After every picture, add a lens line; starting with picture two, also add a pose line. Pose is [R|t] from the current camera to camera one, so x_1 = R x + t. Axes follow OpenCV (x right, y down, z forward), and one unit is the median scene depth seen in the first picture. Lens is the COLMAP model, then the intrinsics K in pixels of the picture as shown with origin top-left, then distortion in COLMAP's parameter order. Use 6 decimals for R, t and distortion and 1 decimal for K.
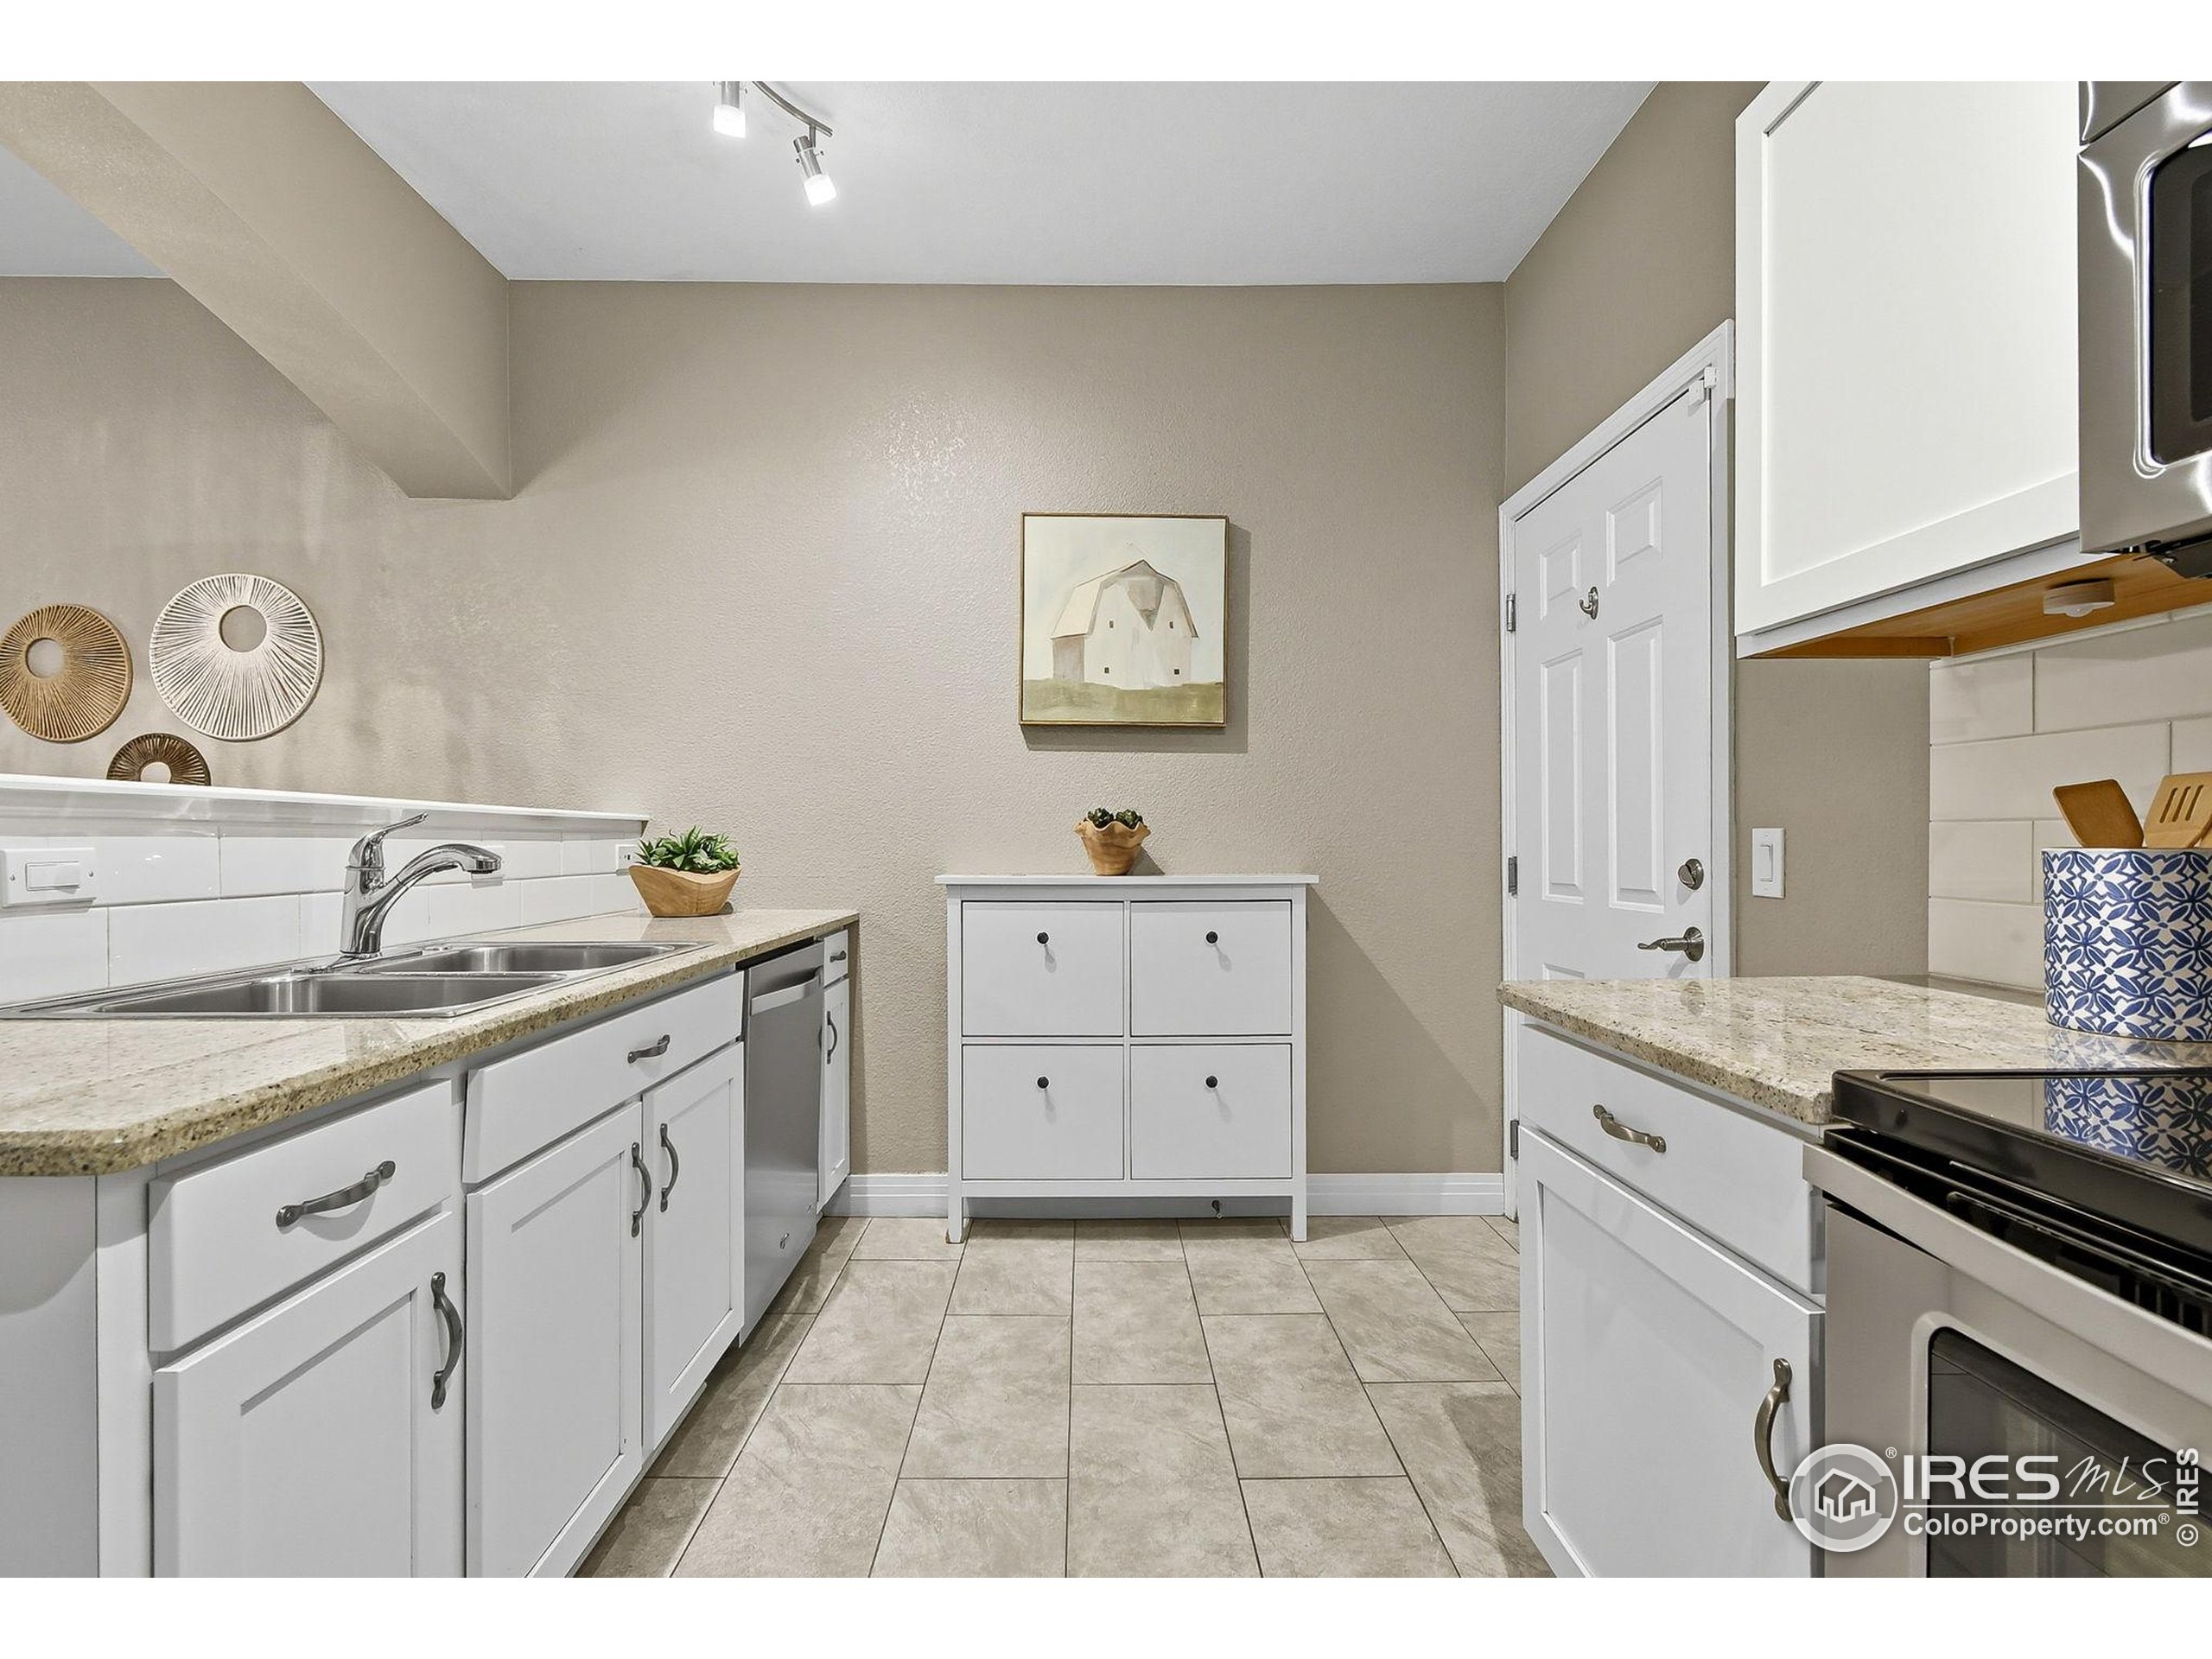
lens RADIAL K [[979.5, 0, 1101.6], [0, 979.5, 879.9], [0, 0, 1]] dist [-0.000124, -0.000151]
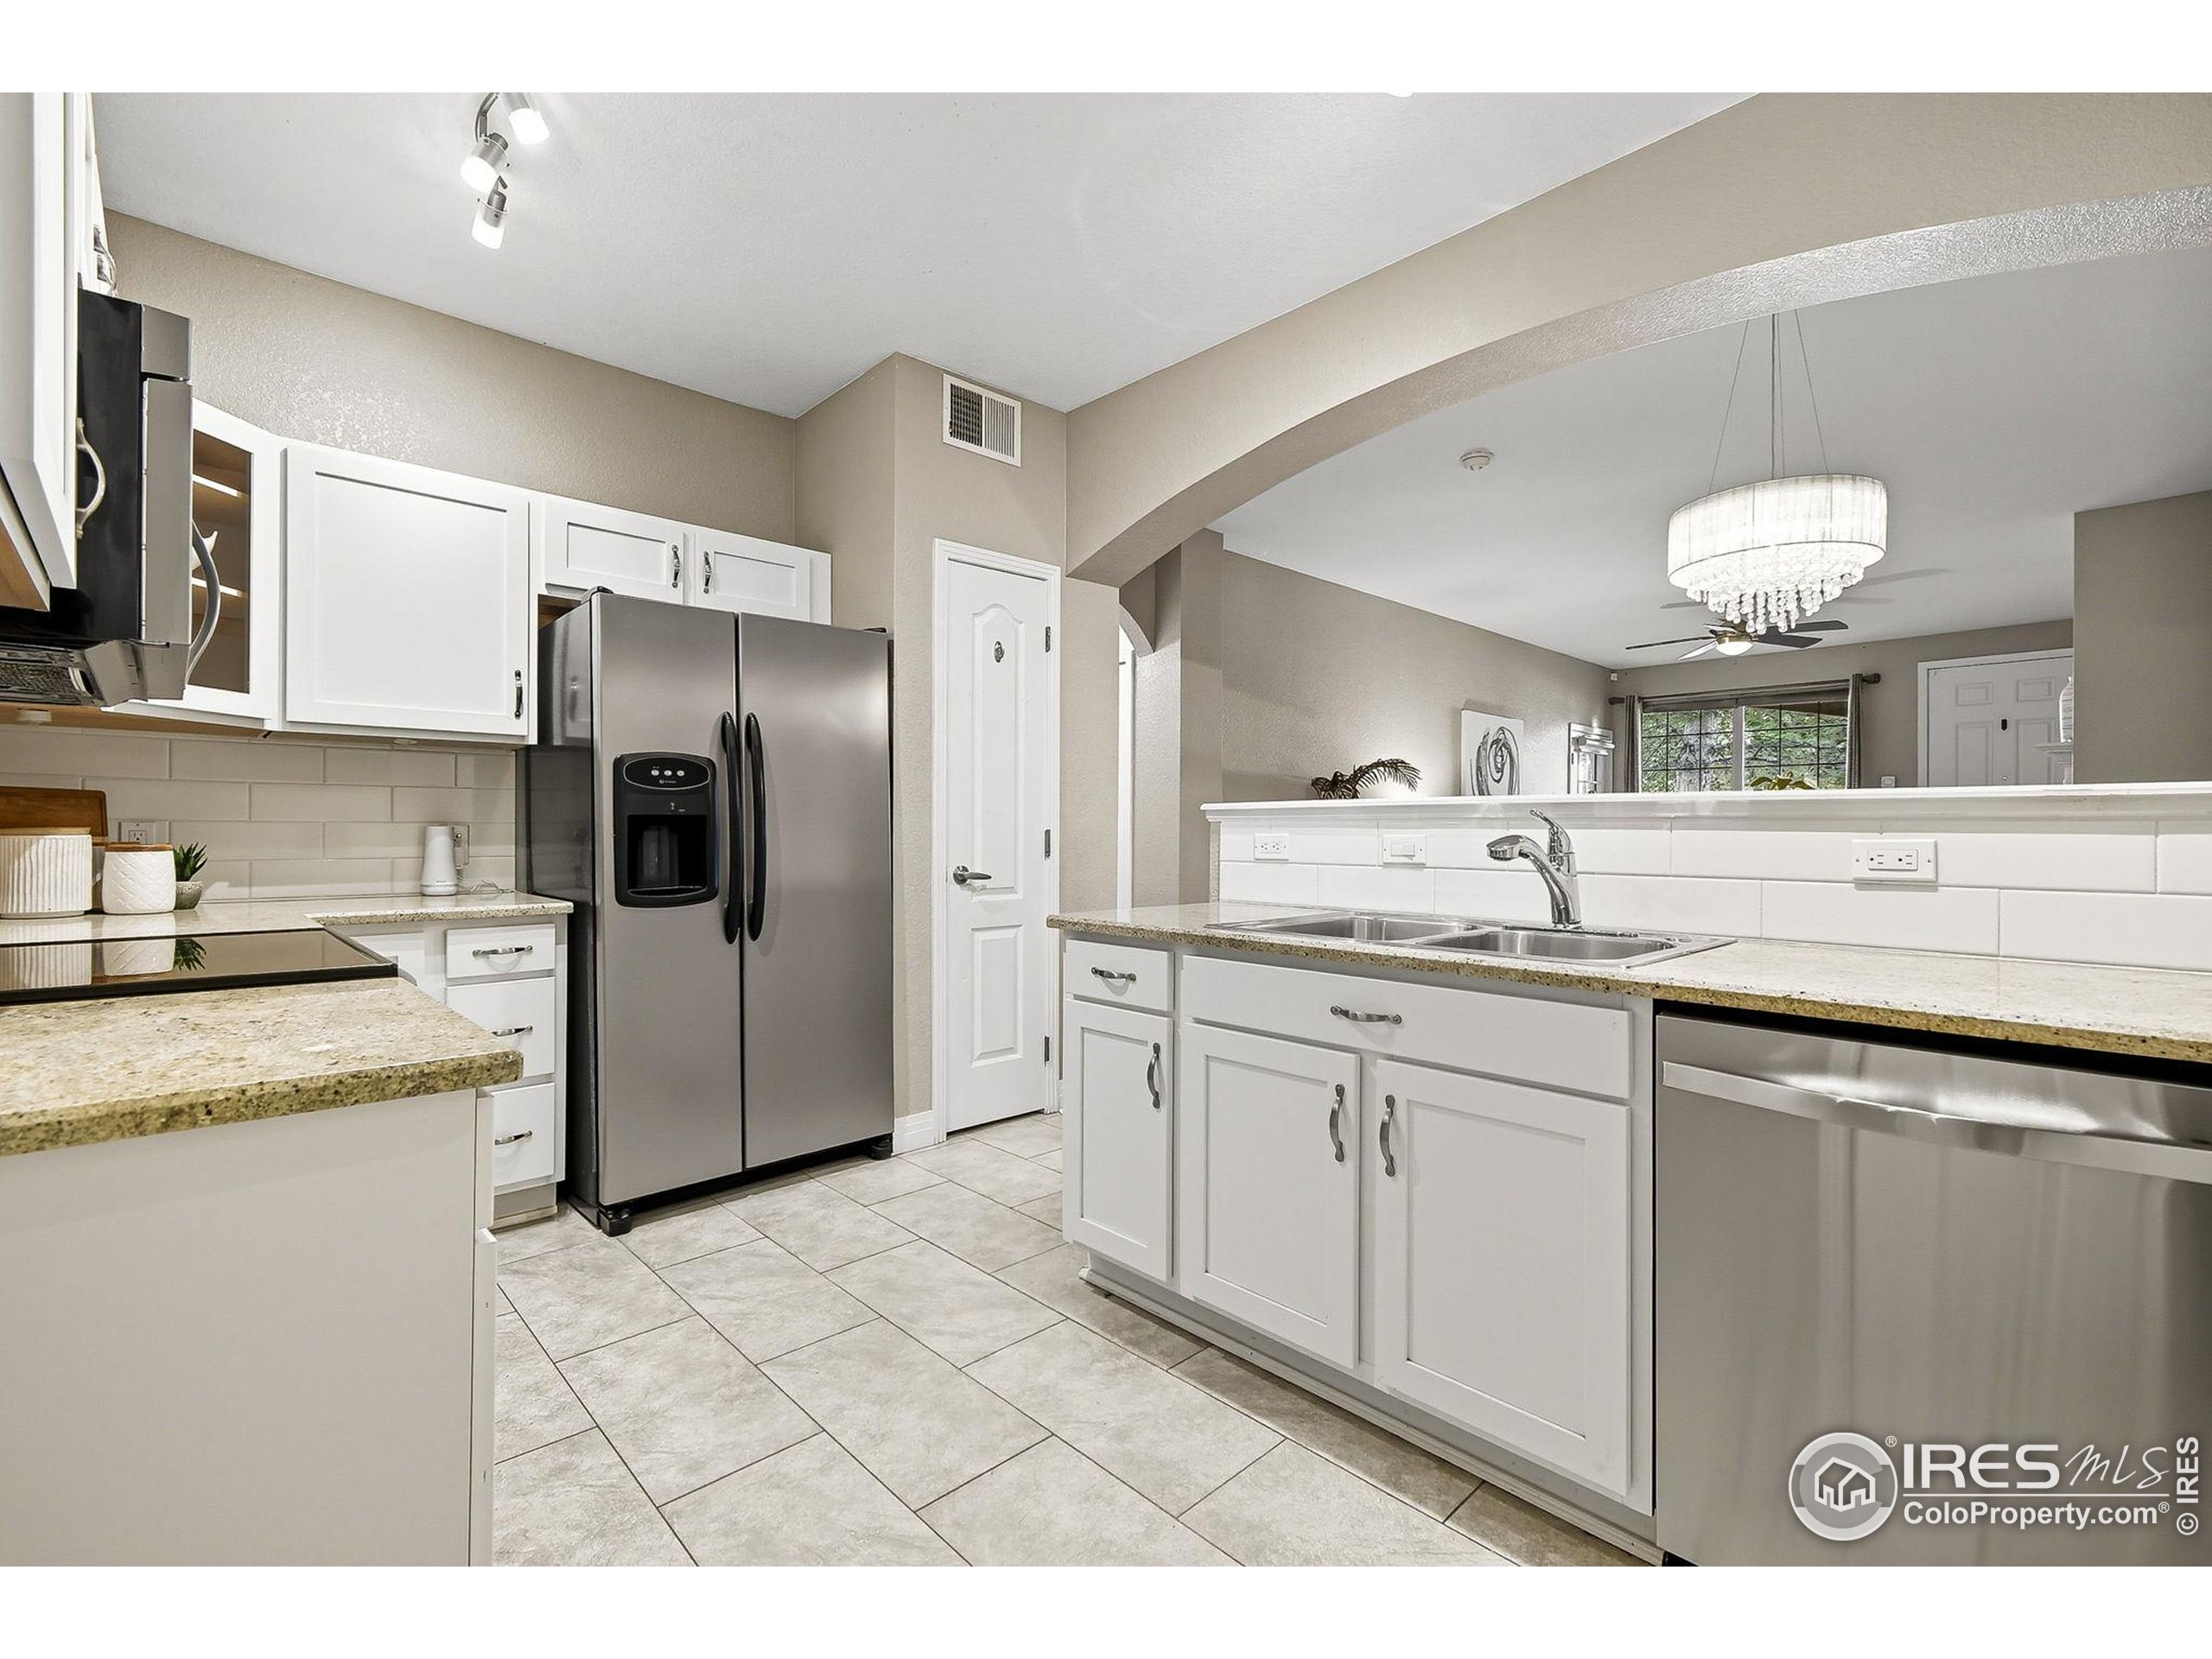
lens RADIAL K [[976.3, 0, 1106.0], [0, 976.3, 829.5], [0, 0, 1]] dist [0.005836, 0.000300]
pose [[-0.725136, 0.003124, -0.688598, 0.545626], [-0.026880, 0.999099, 0.032839, -0.073402], [0.688080, 0.042322, -0.724399, 1.612865]]
